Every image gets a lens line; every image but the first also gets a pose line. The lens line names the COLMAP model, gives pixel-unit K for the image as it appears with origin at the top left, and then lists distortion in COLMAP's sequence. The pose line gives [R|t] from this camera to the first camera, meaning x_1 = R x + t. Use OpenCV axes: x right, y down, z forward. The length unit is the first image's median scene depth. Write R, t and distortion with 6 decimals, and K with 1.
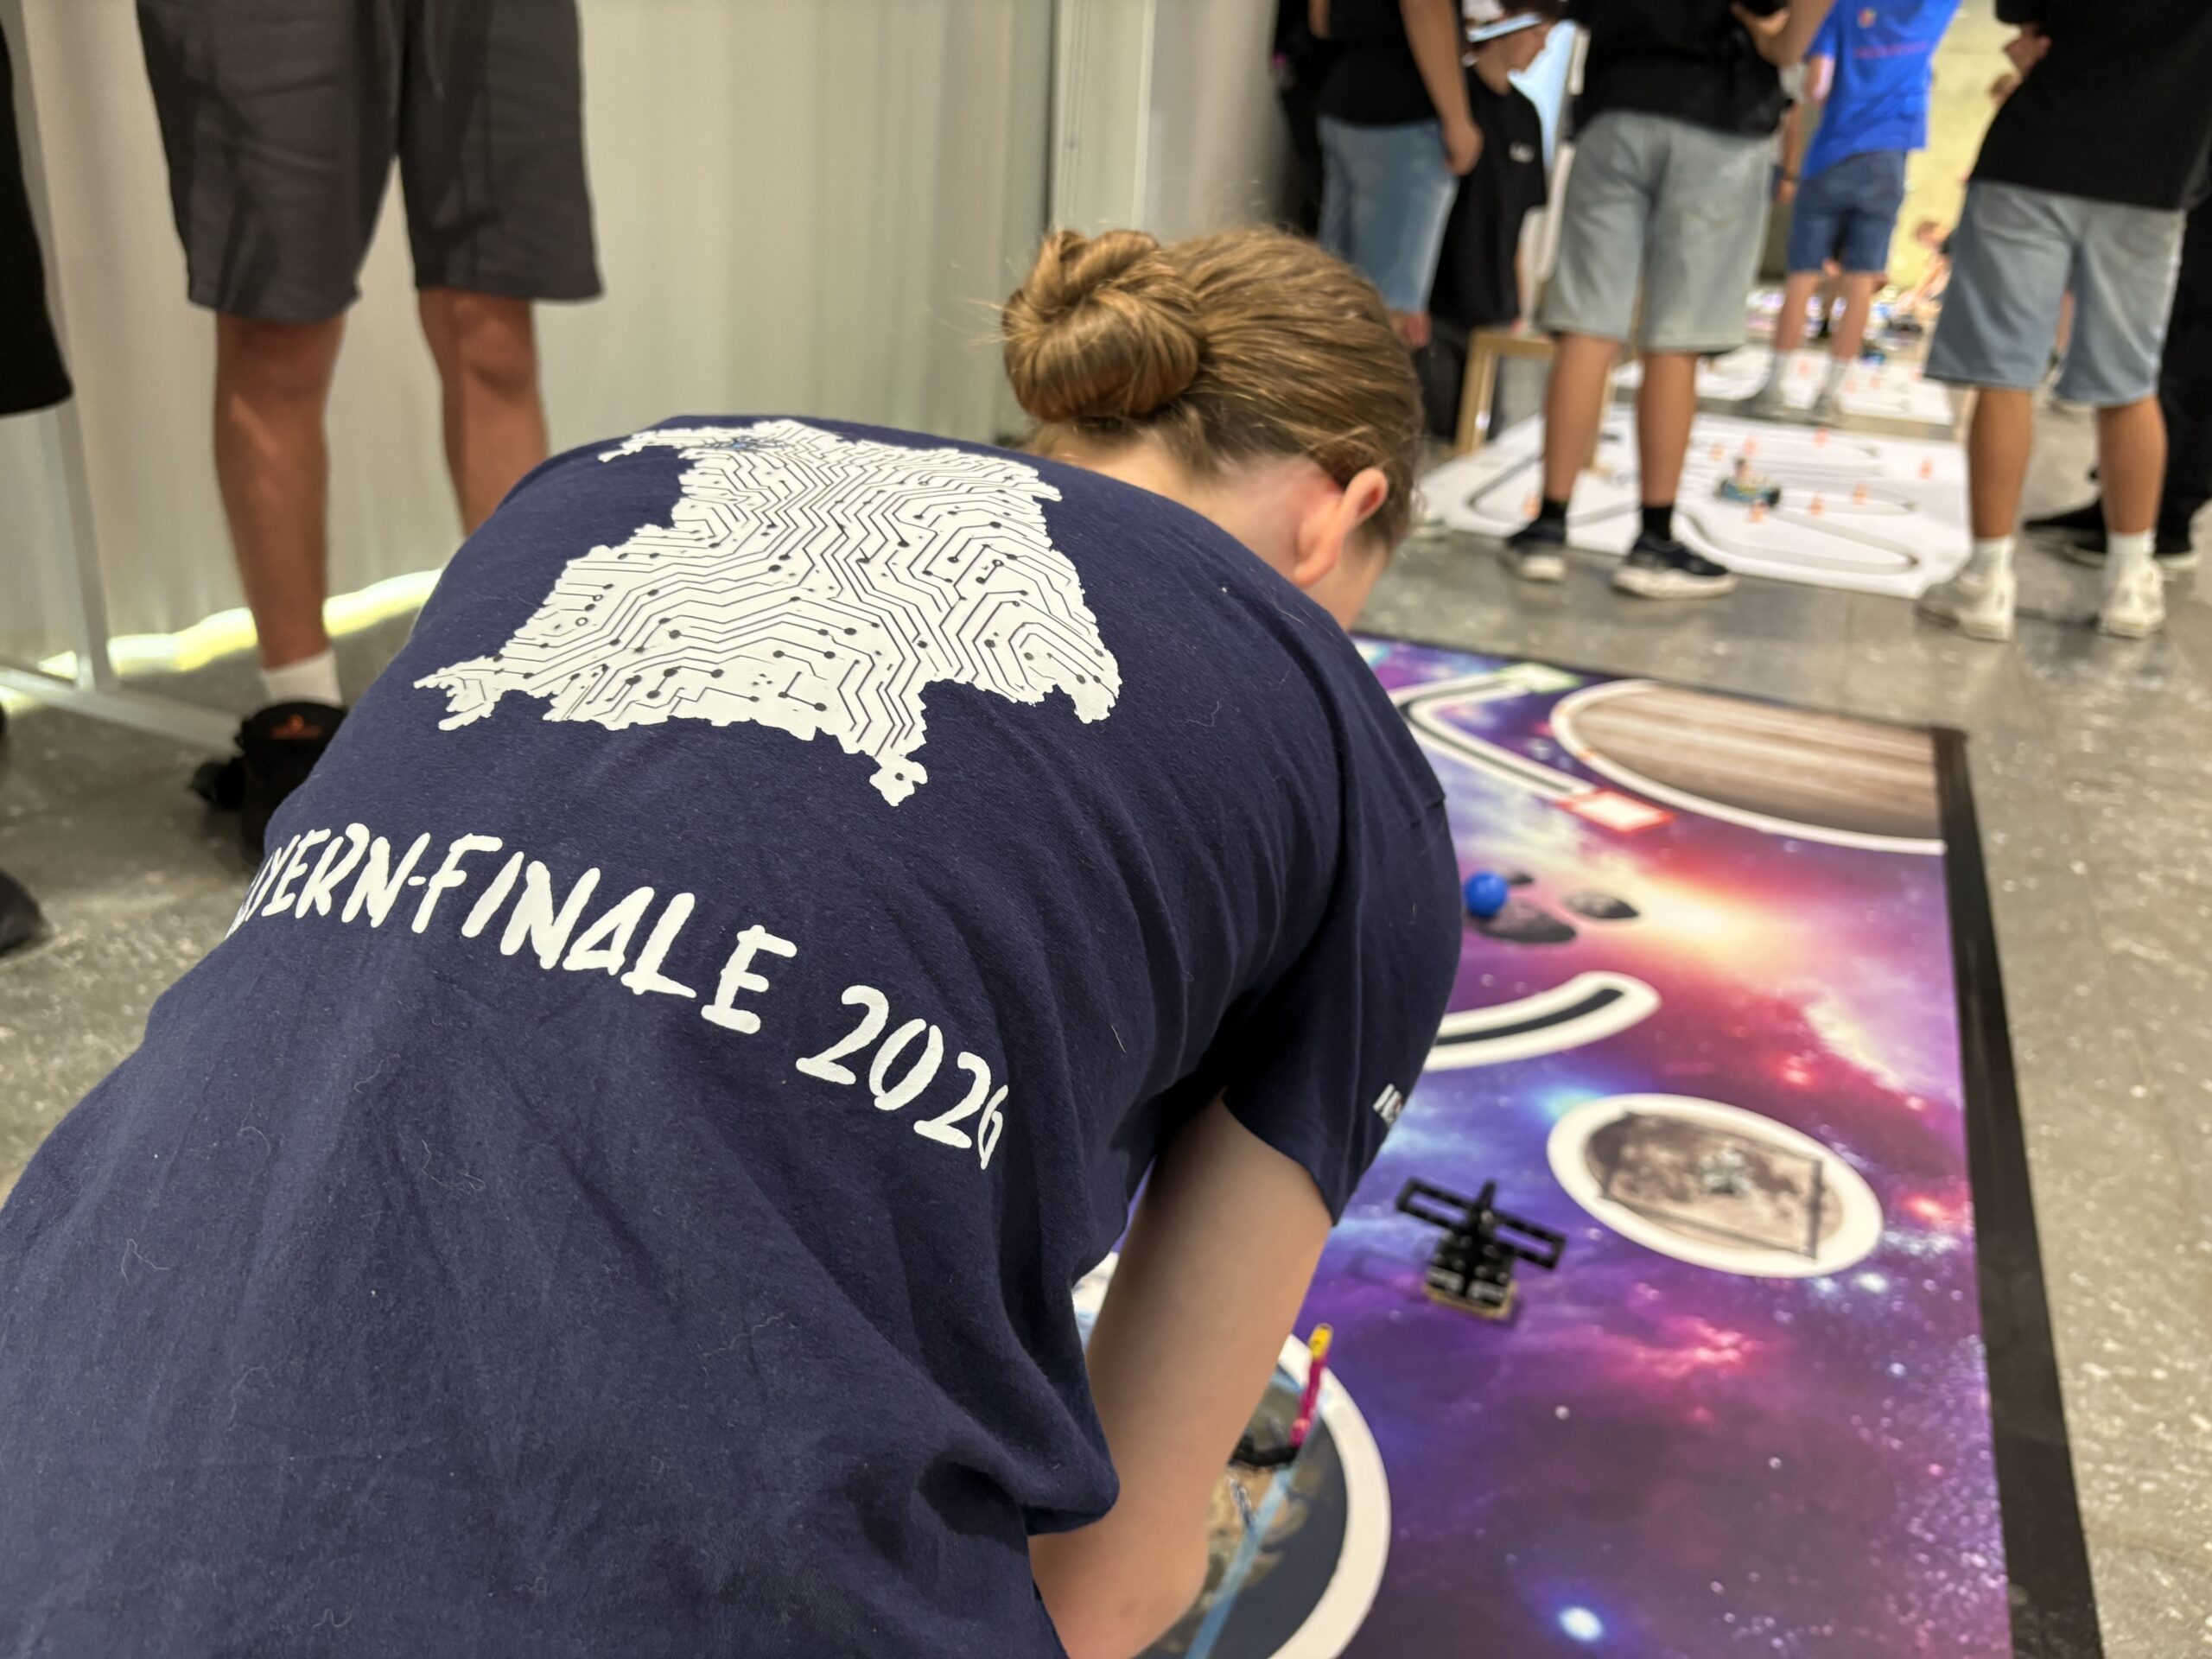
lens RADIAL K [[1653.9, 0, 1106.0], [0, 1653.9, 829.5], [0, 0, 1]] dist [0.001650, -0.002542]
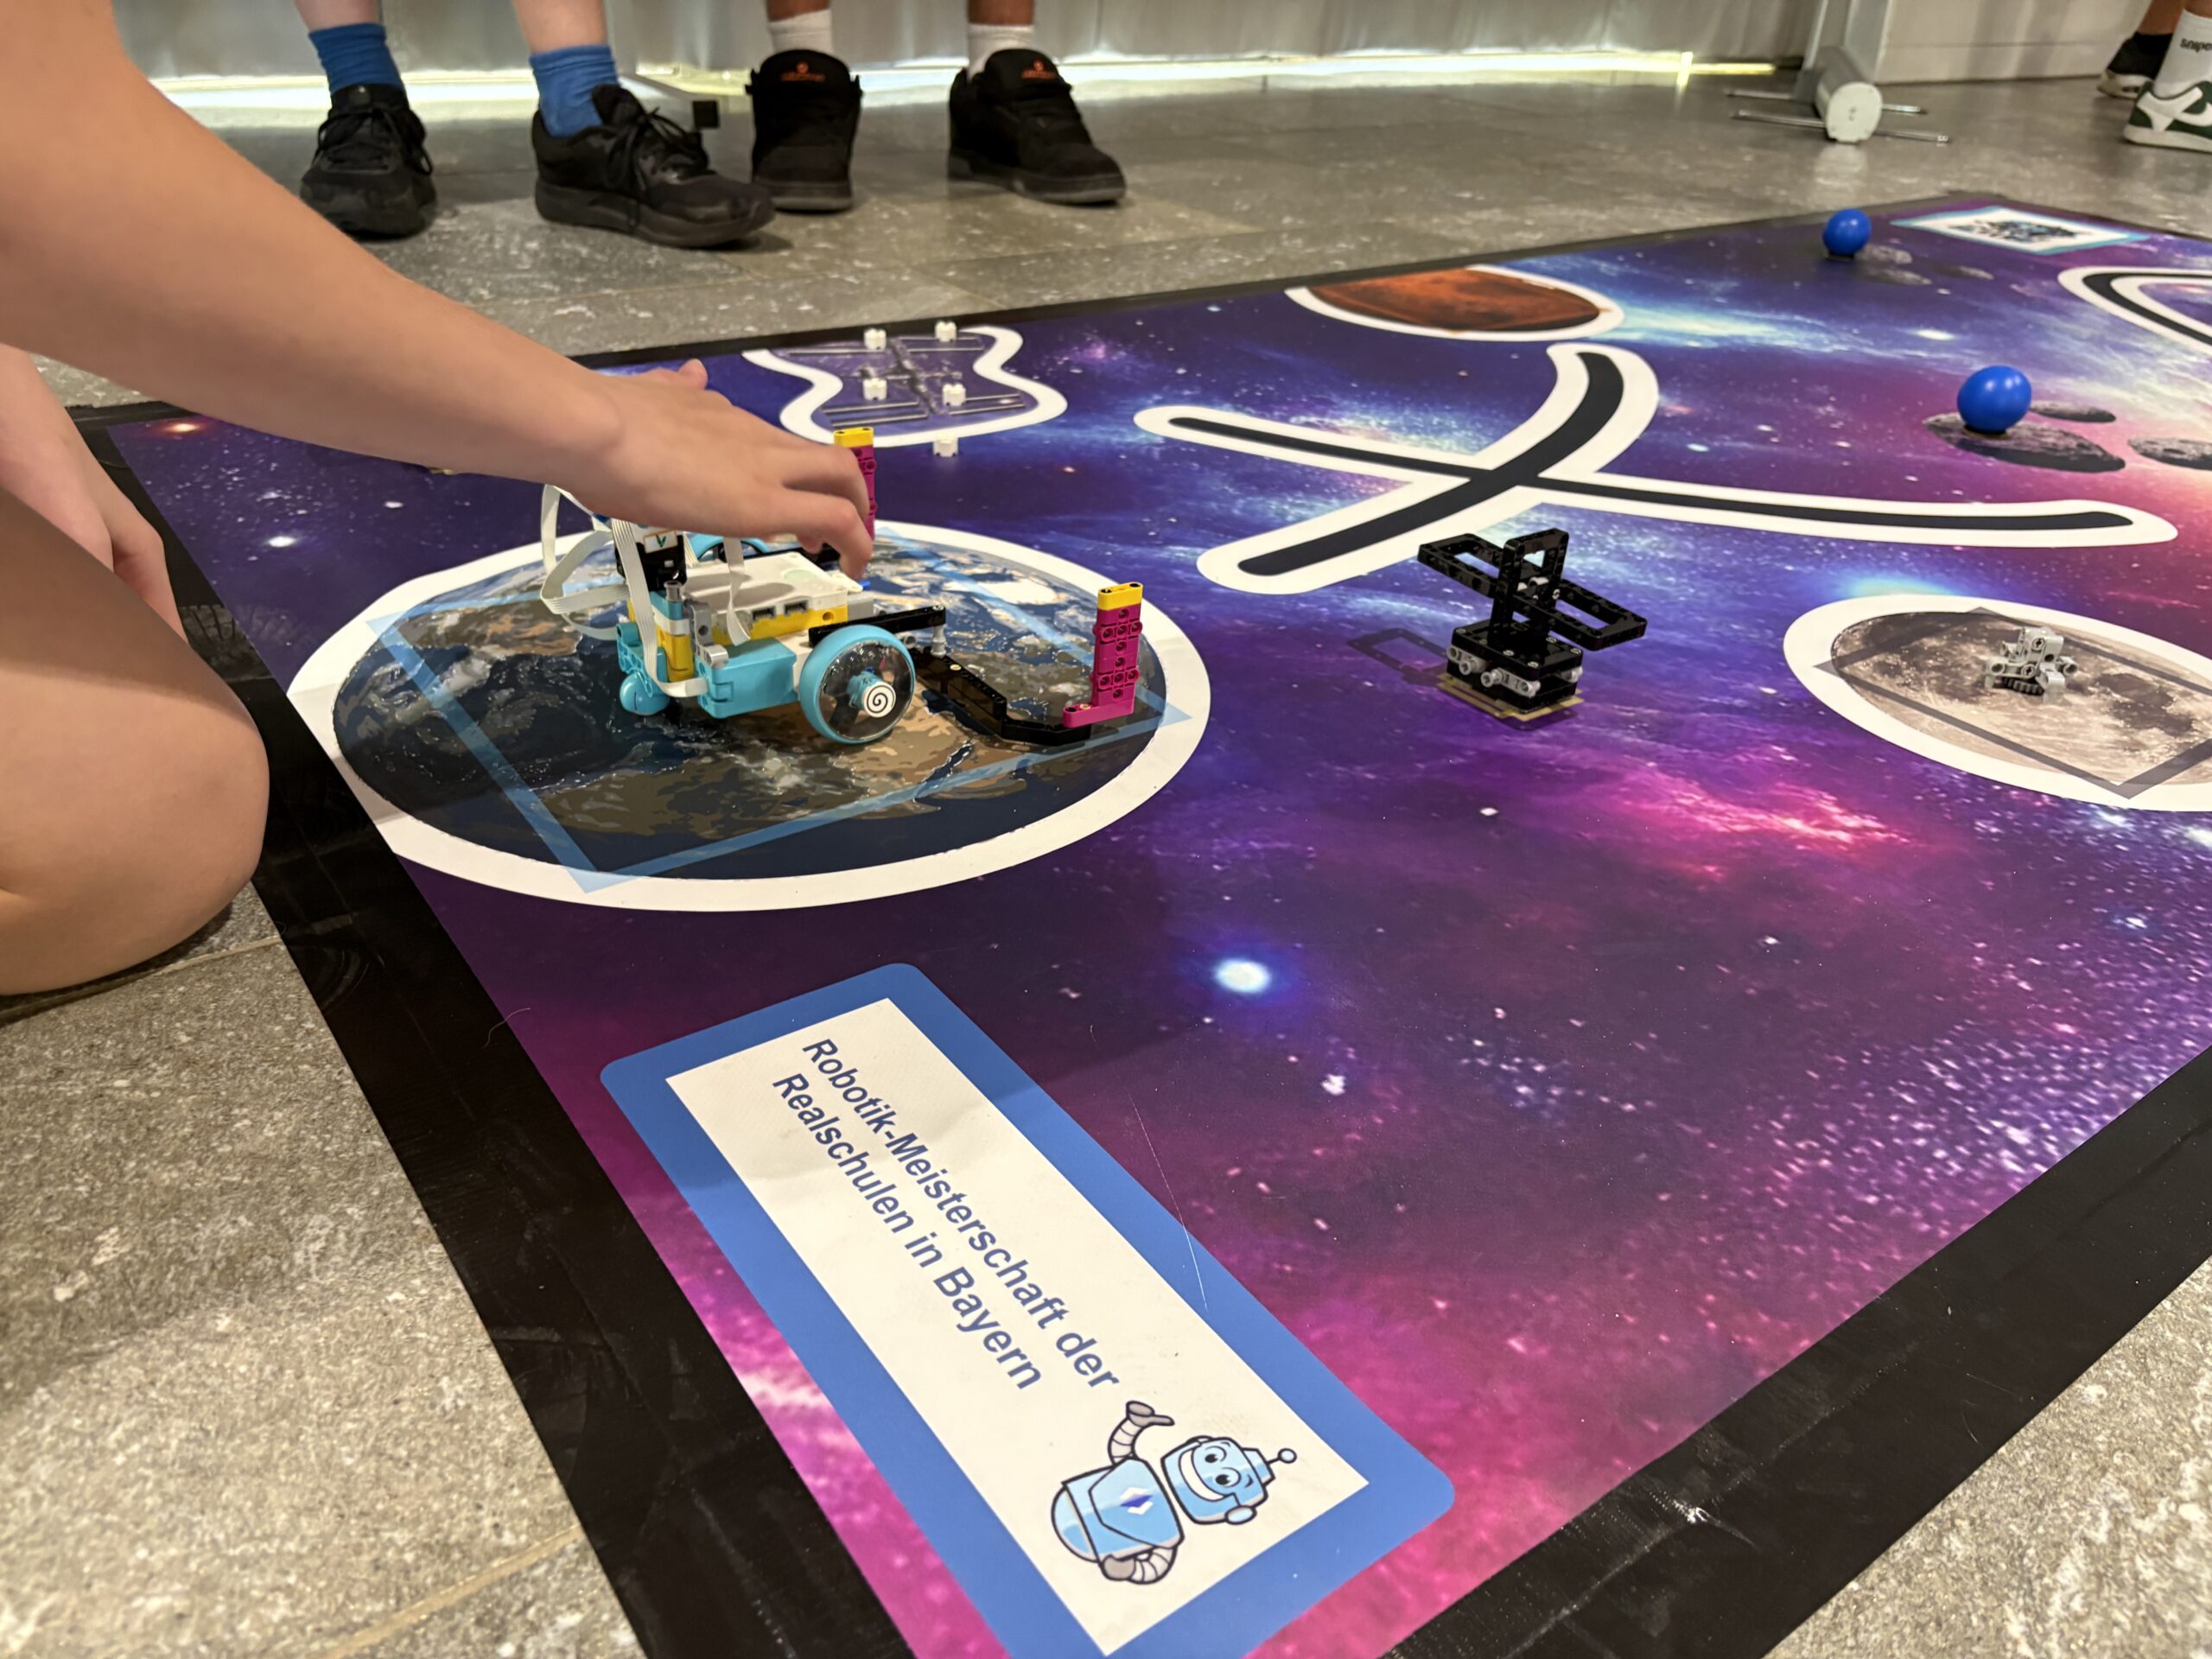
lens RADIAL K [[1653.9, 0, 1106.0], [0, 1653.9, 829.5], [0, 0, 1]] dist [0.001650, -0.002542]
pose [[0.867116, 0.228538, -0.442583, 0.326216], [-0.167880, 0.970634, 0.172297, 0.200537], [0.468962, -0.075101, 0.880019, 0.250540]]
